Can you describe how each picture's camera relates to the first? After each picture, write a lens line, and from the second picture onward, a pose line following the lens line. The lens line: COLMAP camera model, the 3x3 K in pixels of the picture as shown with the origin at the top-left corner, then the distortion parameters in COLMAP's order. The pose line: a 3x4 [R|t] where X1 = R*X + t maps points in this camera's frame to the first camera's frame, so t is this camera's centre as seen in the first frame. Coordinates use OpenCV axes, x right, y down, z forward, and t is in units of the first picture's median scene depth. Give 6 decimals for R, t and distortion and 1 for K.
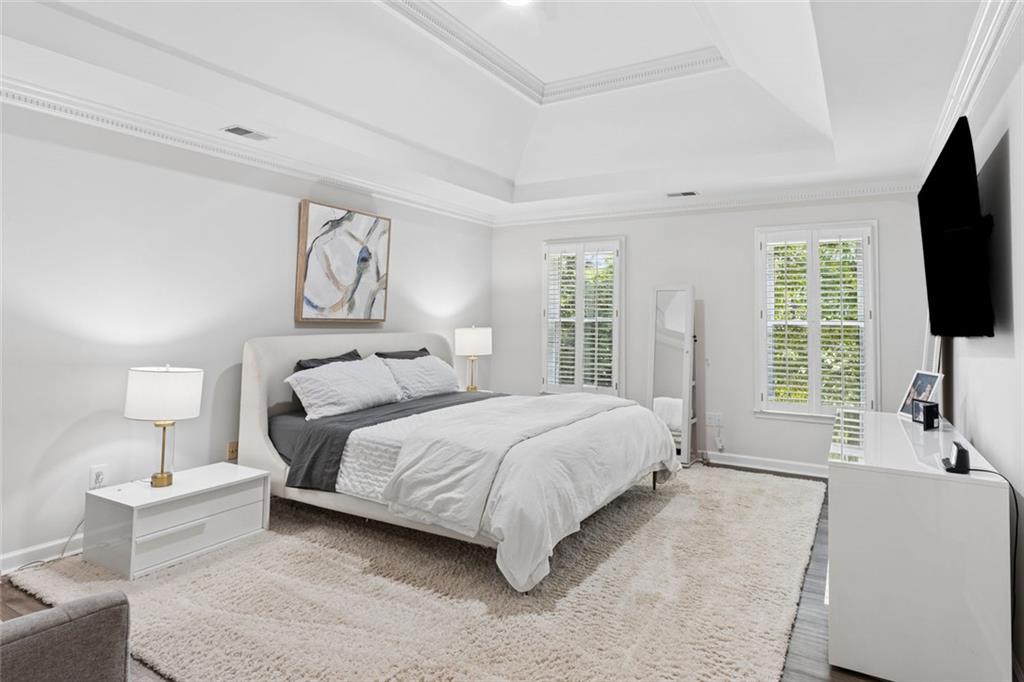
lens RADIAL K [[592.0, 0, 512.2], [0, 592.0, 285.6], [0, 0, 1]] dist [0.000881, 0.000318]
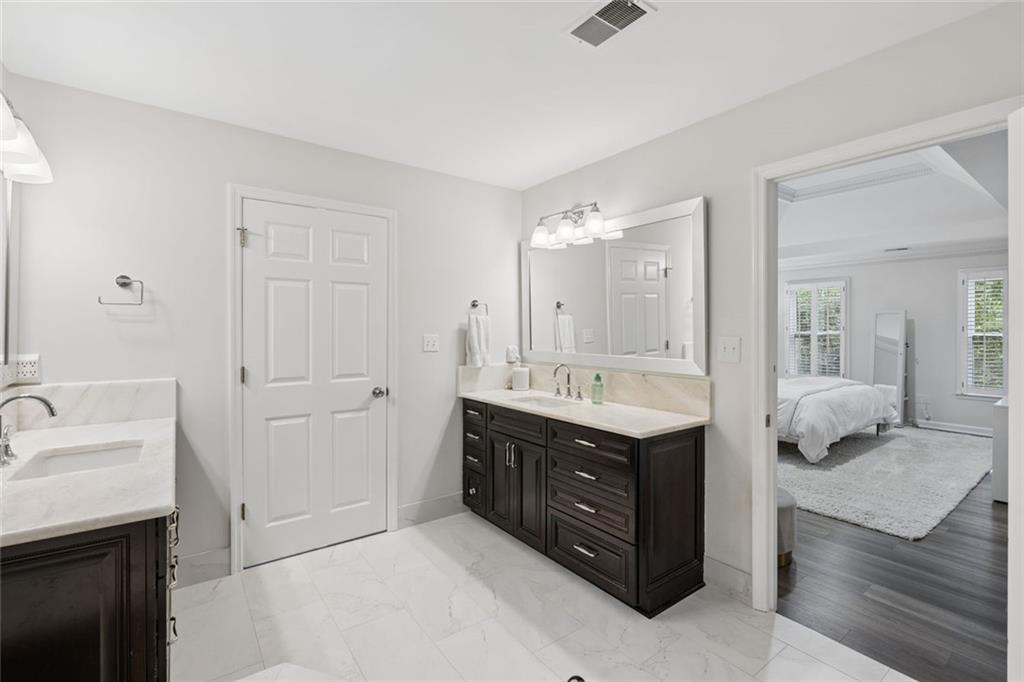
lens RADIAL K [[473.0, 0, 512.3], [0, 473.0, 326.6], [0, 0, 1]] dist [-0.001230, -0.000179]
pose [[0.927997, -0.012744, -0.372369, -0.185898], [0.032531, 0.998369, 0.046905, -0.049133], [0.371165, -0.055641, 0.926899, -0.515538]]
